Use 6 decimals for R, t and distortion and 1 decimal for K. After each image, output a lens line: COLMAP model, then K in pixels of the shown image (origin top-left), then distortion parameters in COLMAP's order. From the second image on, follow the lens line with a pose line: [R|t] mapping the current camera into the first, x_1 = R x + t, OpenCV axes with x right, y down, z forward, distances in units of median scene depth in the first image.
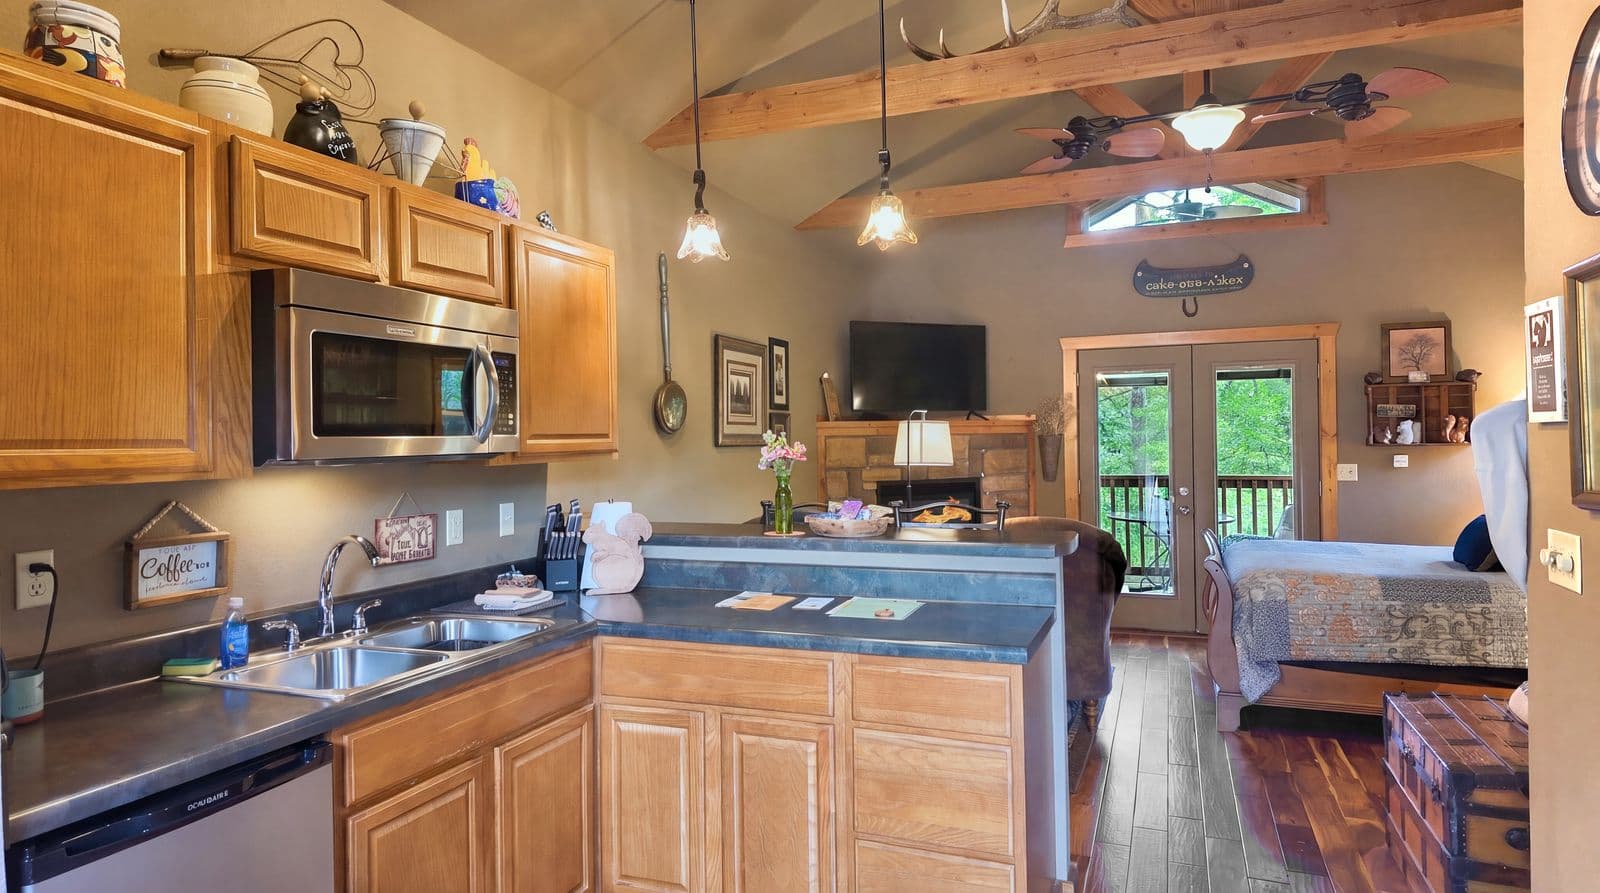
lens RADIAL K [[951.8, 0, 806.1], [0, 951.8, 442.5], [0, 0, 1]] dist [0.043145, -0.029157]
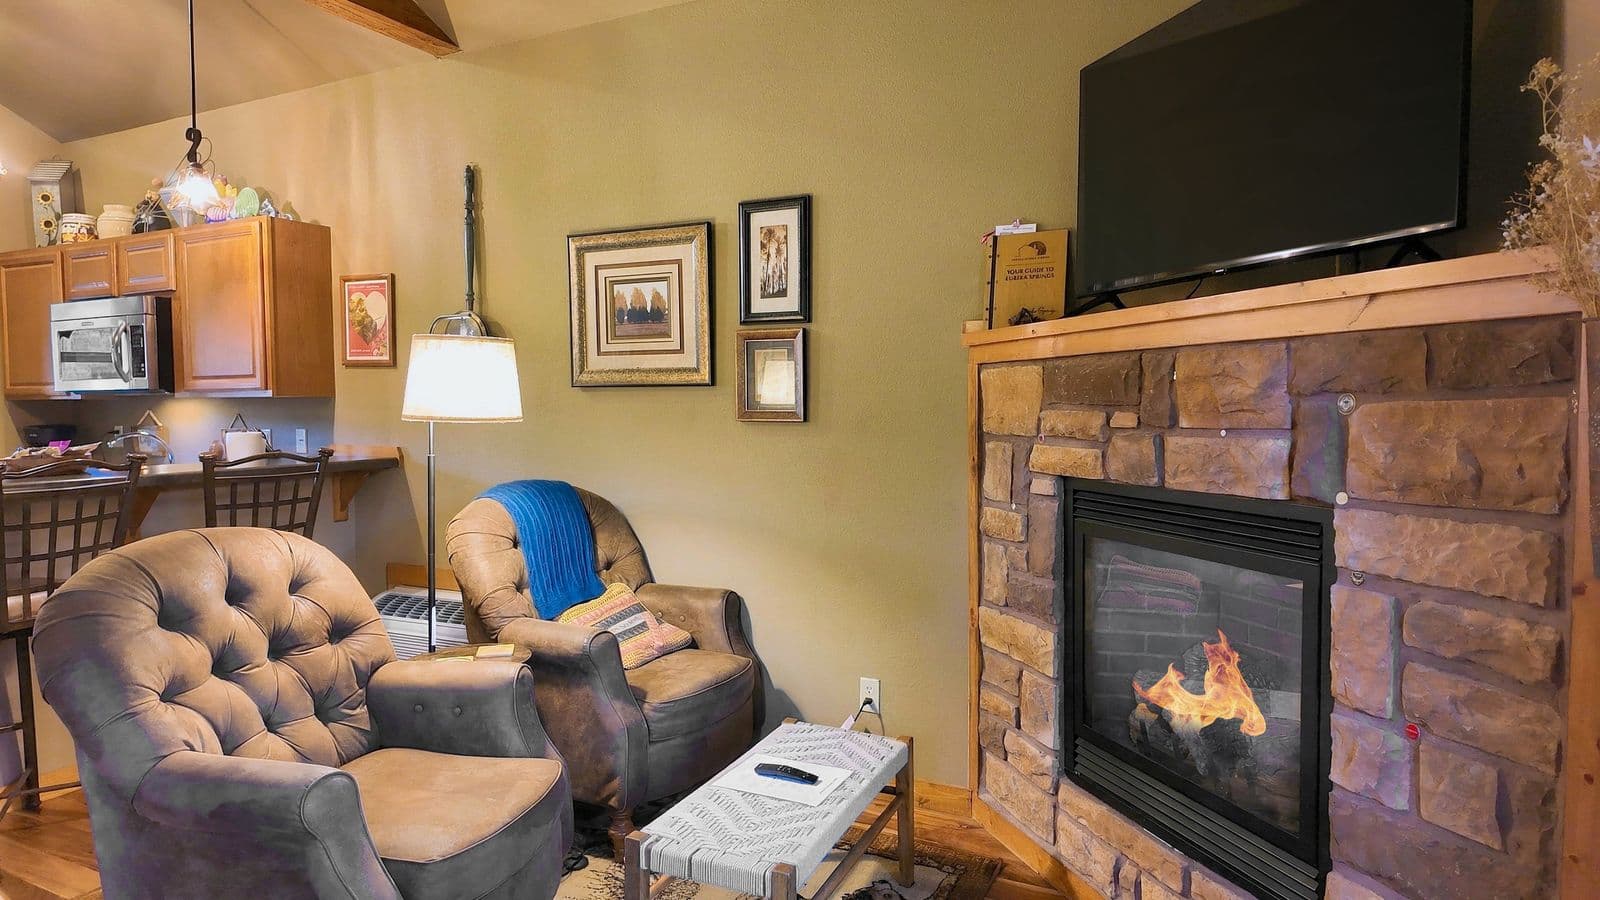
lens RADIAL K [[938.4, 0, 803.1], [0, 938.4, 444.4], [0, 0, 1]] dist [0.003505, -0.000875]
pose [[-0.089482, 0.062531, -0.994024, 1.073722], [0.002870, 0.998039, 0.062525, 0.007442], [0.995984, 0.002742, -0.089486, 2.111300]]
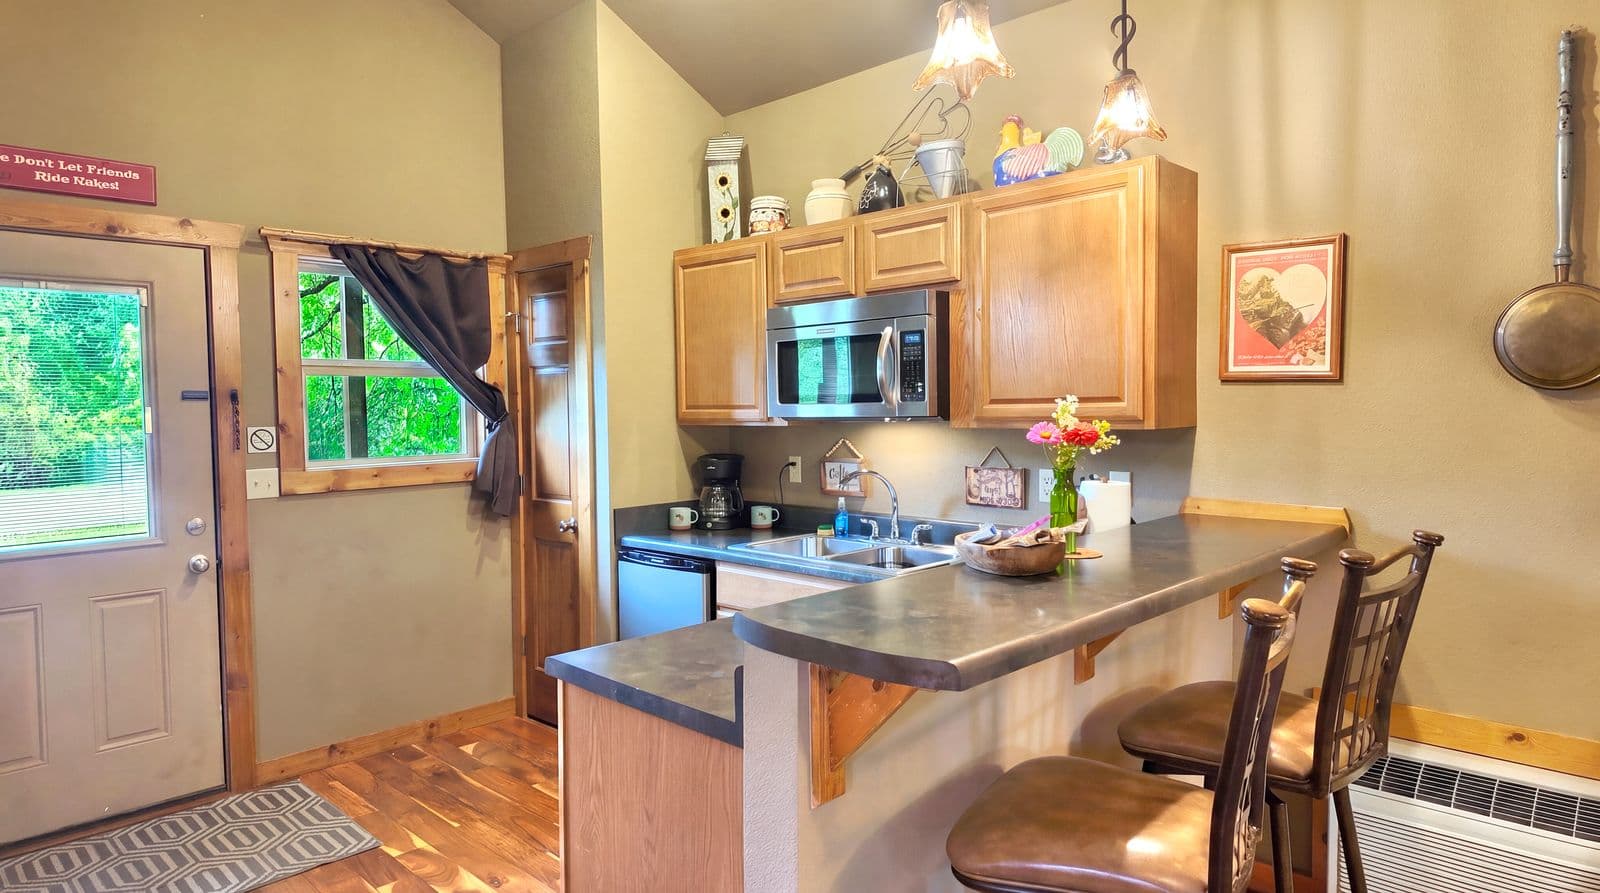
lens RADIAL K [[951.8, 0, 806.1], [0, 951.8, 442.5], [0, 0, 1]] dist [0.043145, -0.029157]
pose [[-0.397832, 0.055102, -0.915802, 0.757416], [0.012792, 0.998431, 0.054517, -0.021117], [0.917369, 0.009974, -0.397913, 1.270965]]
